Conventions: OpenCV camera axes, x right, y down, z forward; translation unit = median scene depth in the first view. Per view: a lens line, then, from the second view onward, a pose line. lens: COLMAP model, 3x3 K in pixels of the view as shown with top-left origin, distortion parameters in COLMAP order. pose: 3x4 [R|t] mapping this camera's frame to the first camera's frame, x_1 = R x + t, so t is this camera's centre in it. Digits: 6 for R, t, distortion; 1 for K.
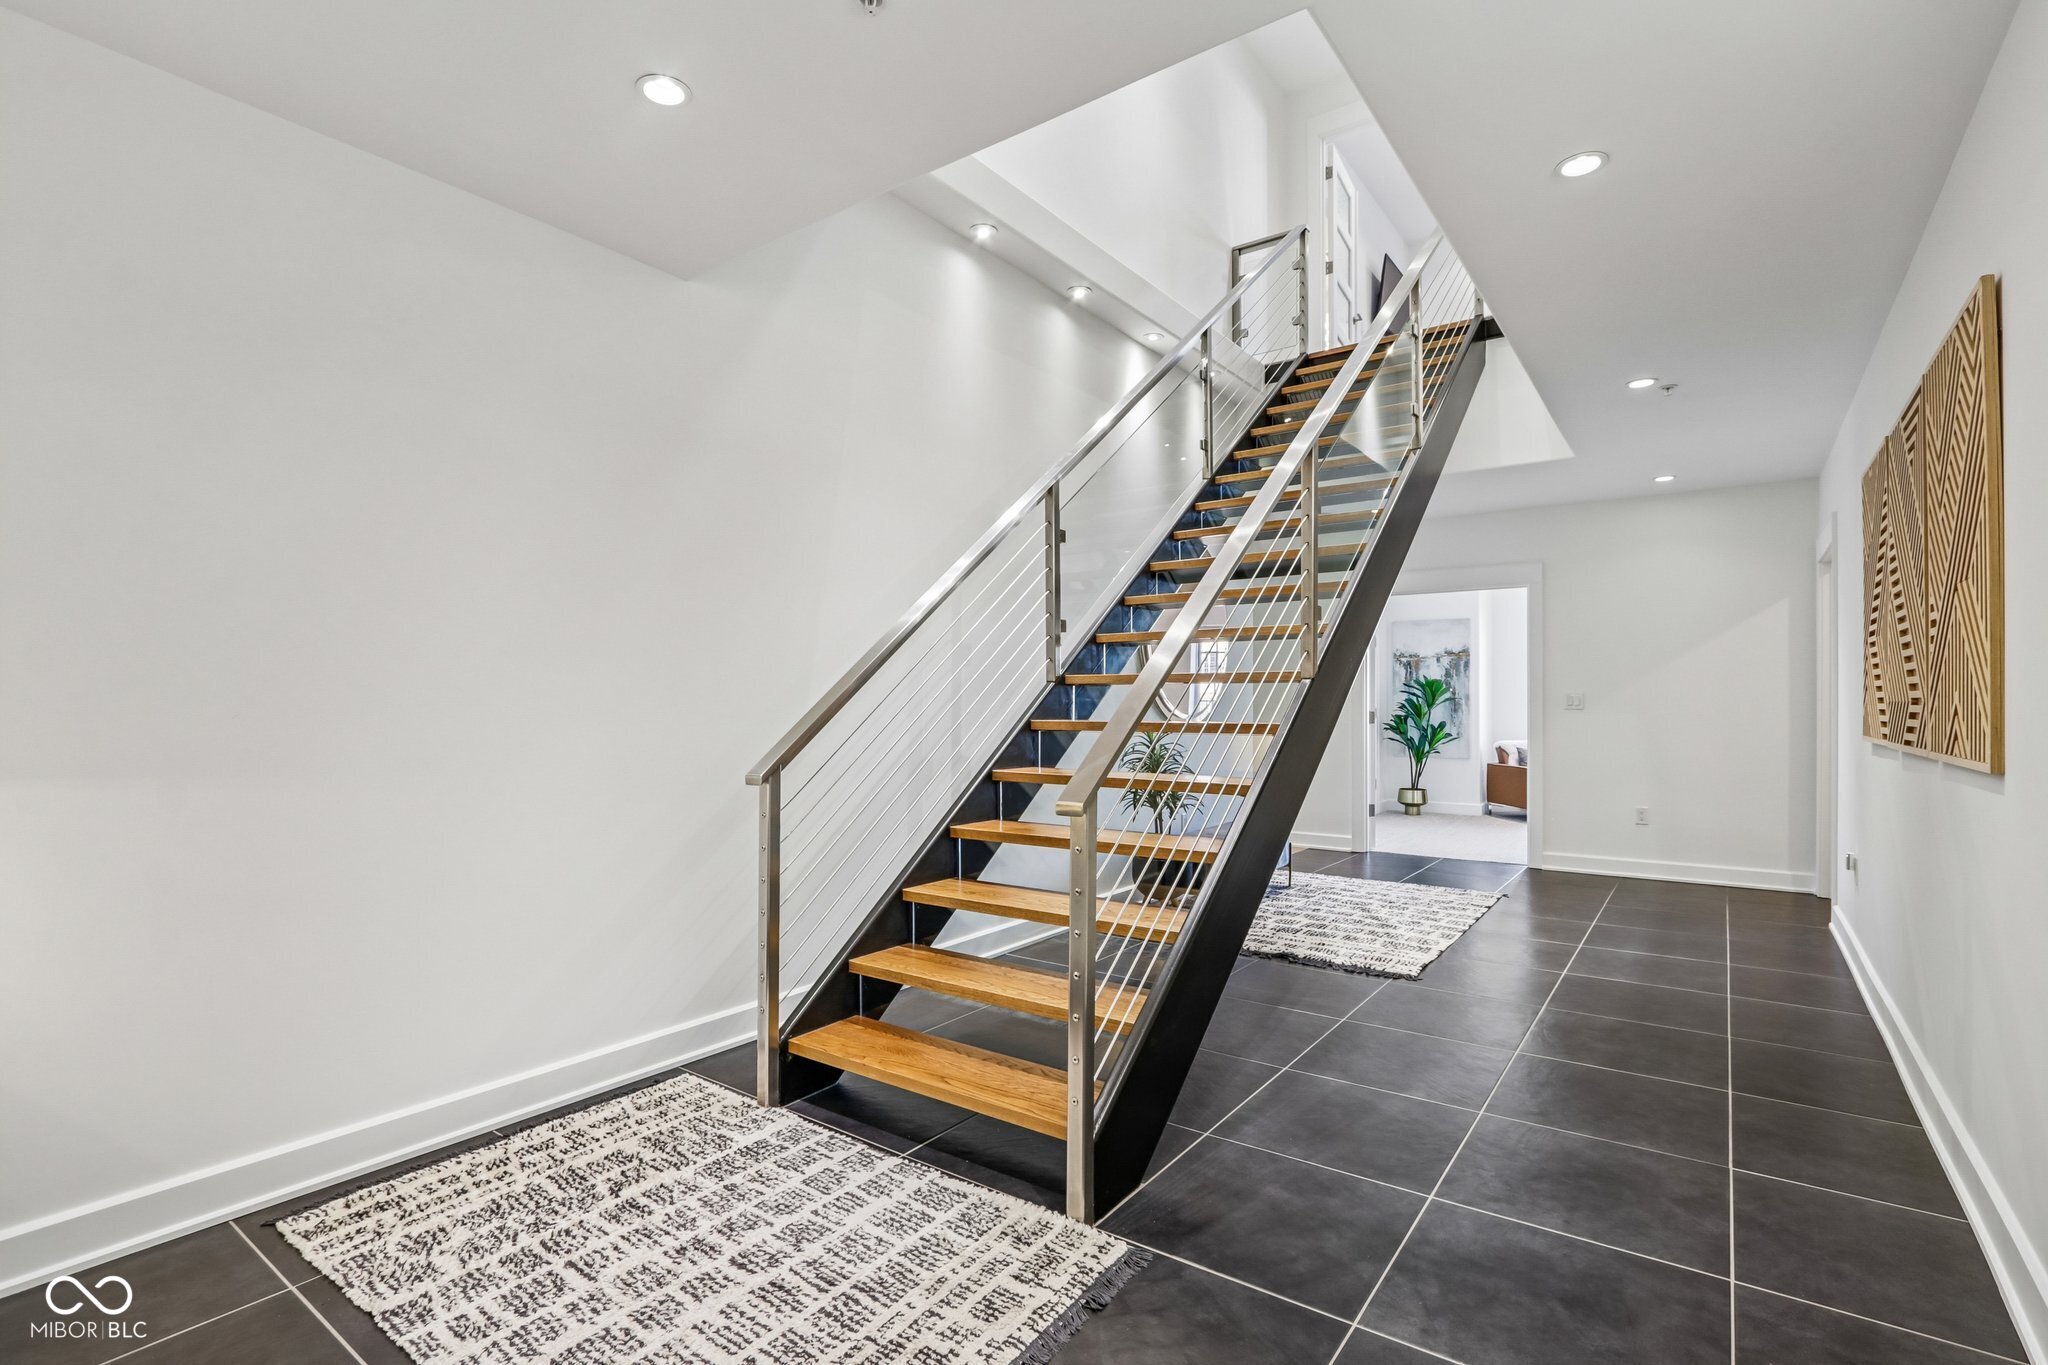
lens RADIAL K [[951.2, 0, 1022.1], [0, 951.2, 699.5], [0, 0, 1]] dist [-0.013791, 0.000585]
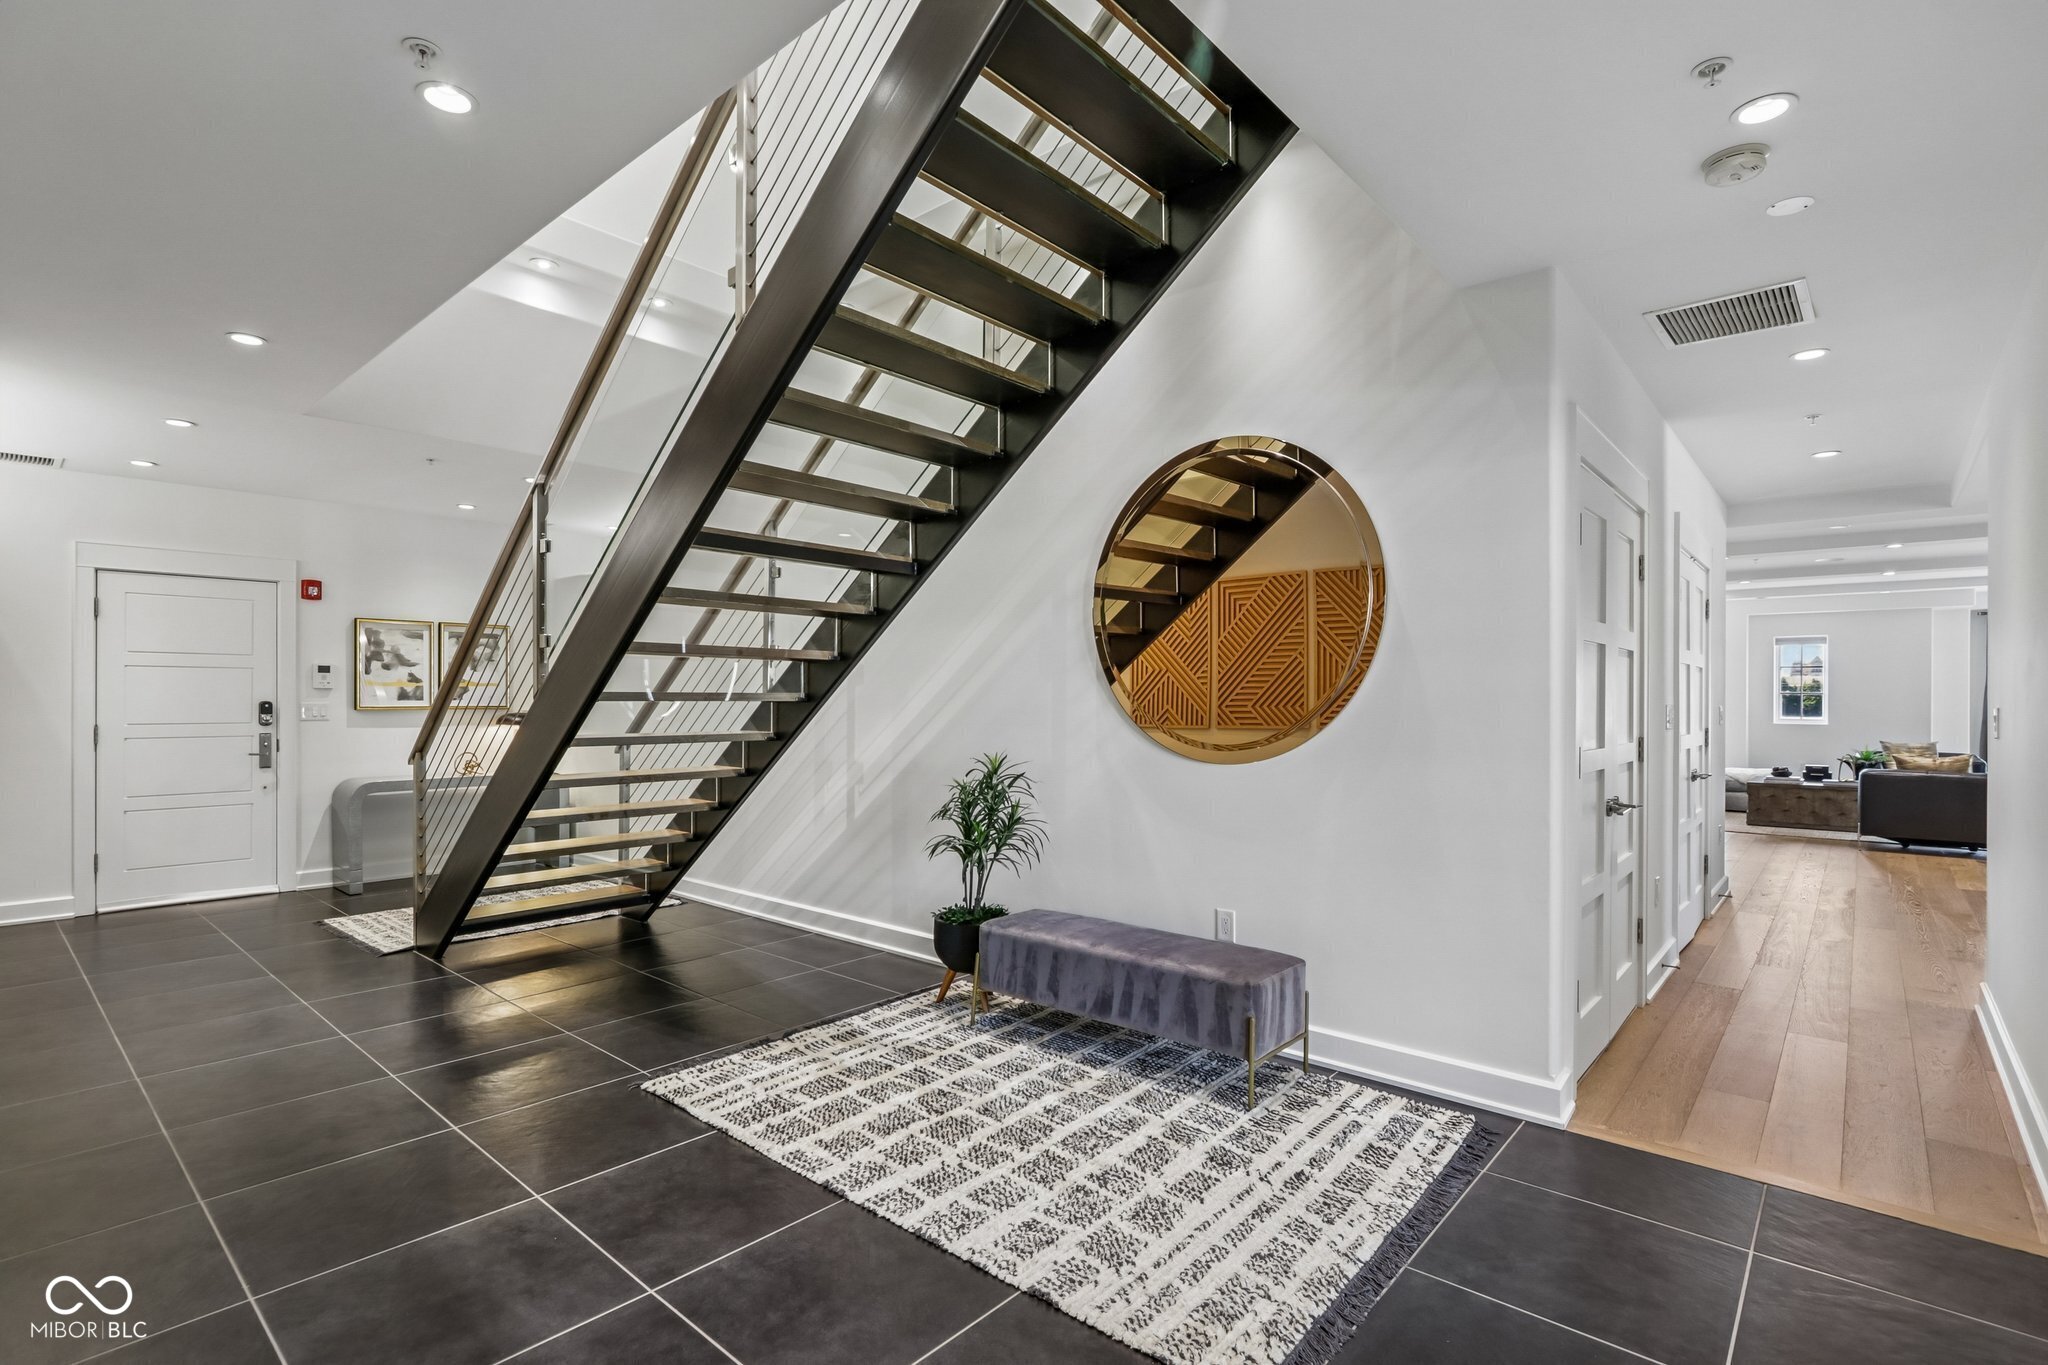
lens RADIAL K [[973.4, 0, 1021.0], [0, 973.4, 697.9], [0, 0, 1]] dist [-0.013947, 0.002333]
pose [[-0.088321, -0.002110, -0.996090, 1.100753], [-0.001341, 0.999997, -0.001999, -0.015079], [0.996091, 0.001160, -0.088323, 1.302554]]
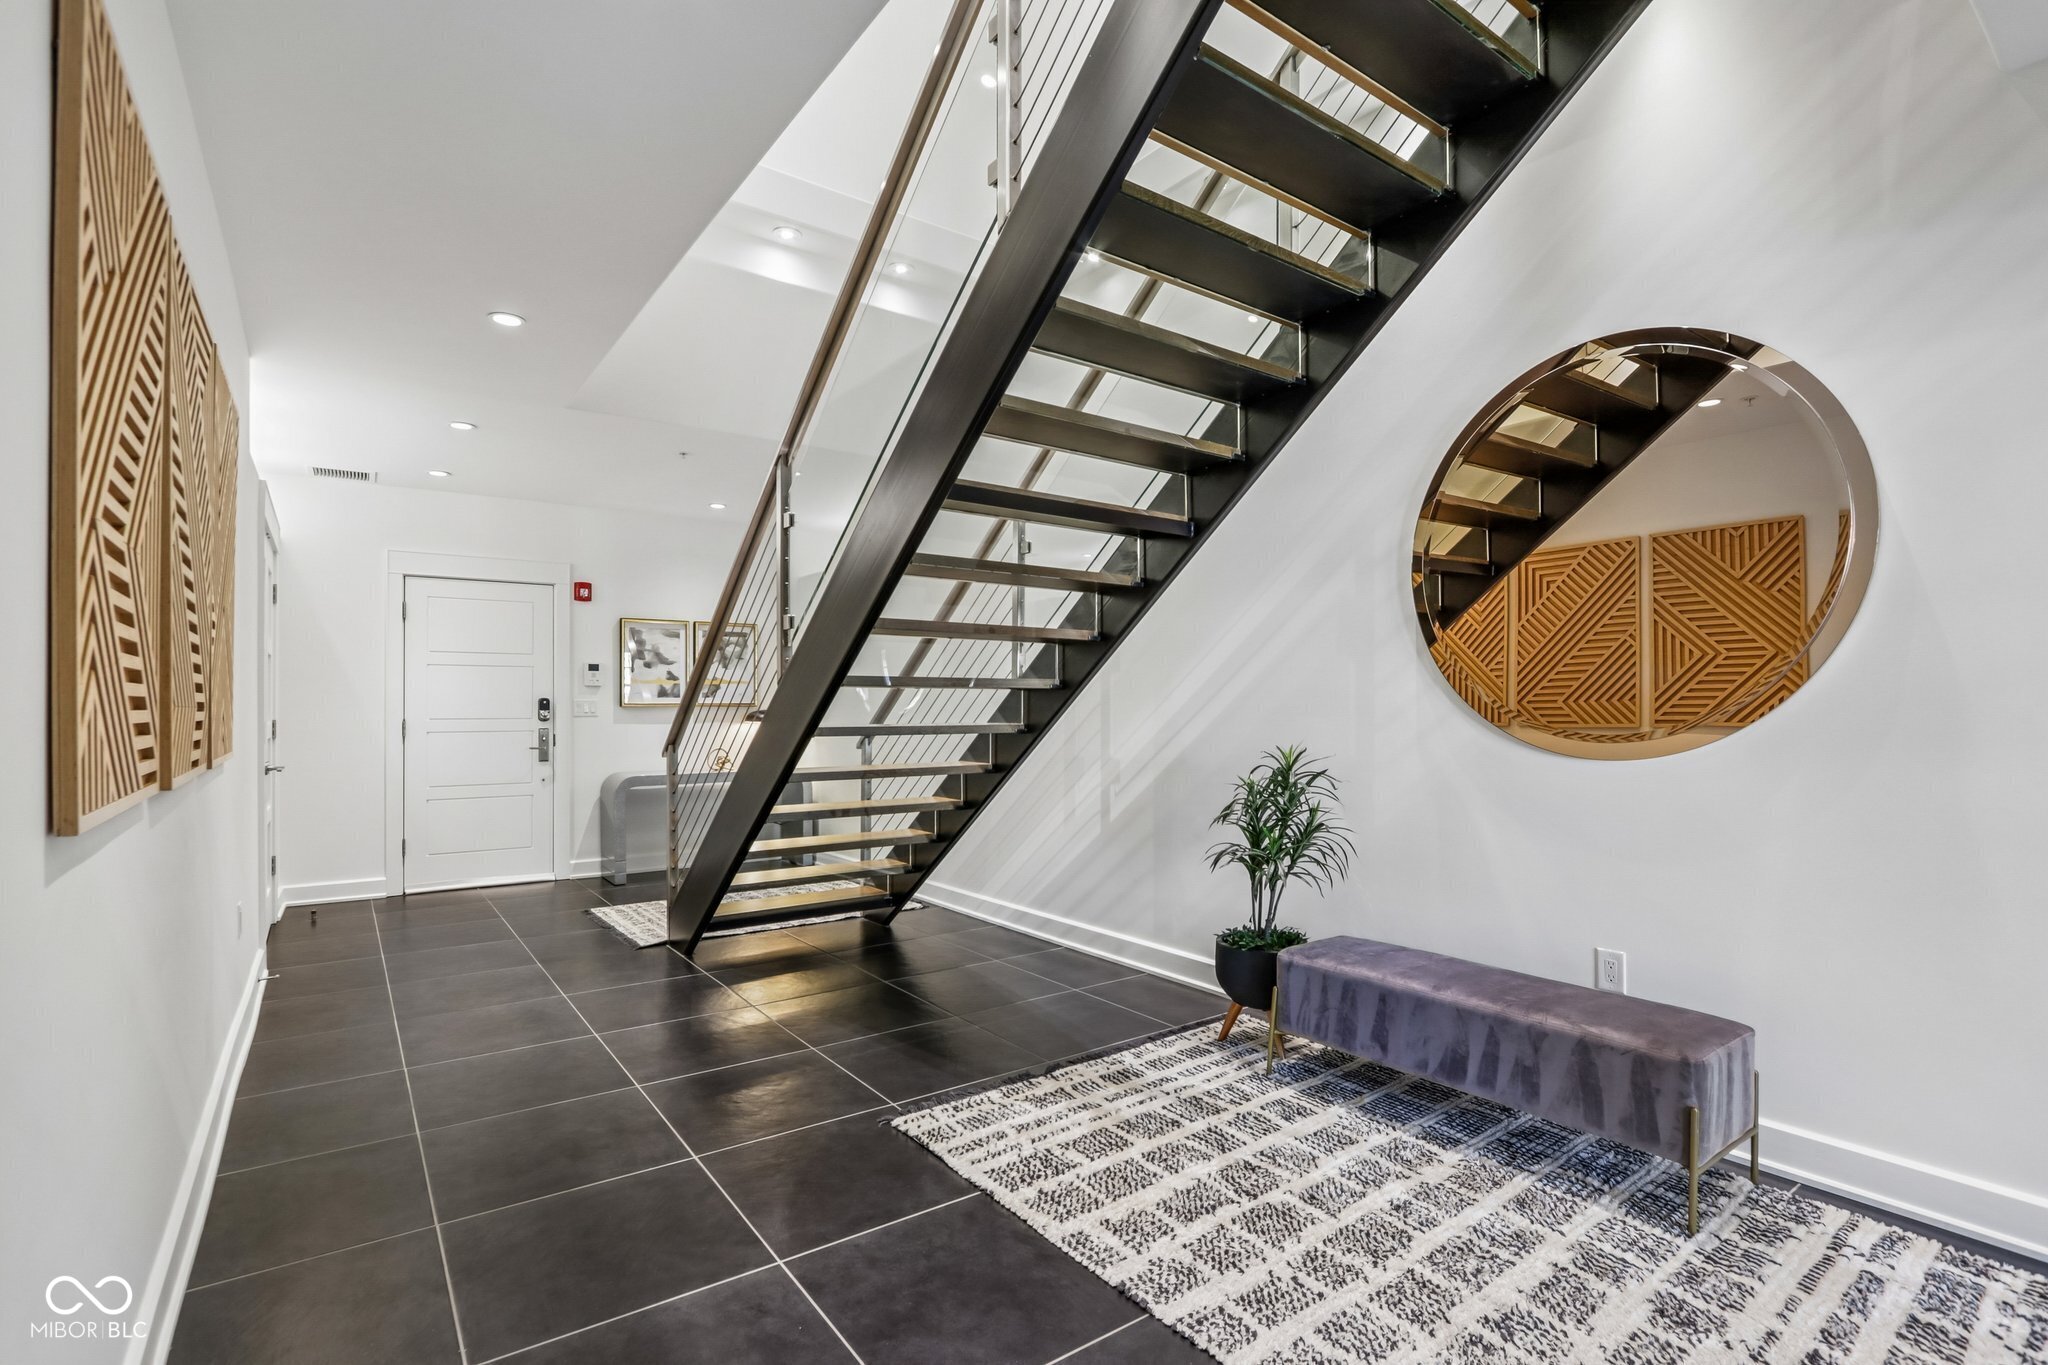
lens RADIAL K [[973.4, 0, 1021.0], [0, 973.4, 697.9], [0, 0, 1]] dist [-0.013947, 0.002333]
pose [[-0.307207, -0.007149, -0.951616, 0.978685], [0.002121, 0.999964, -0.008197, 0.003364], [0.951640, -0.004537, -0.307181, 1.230445]]
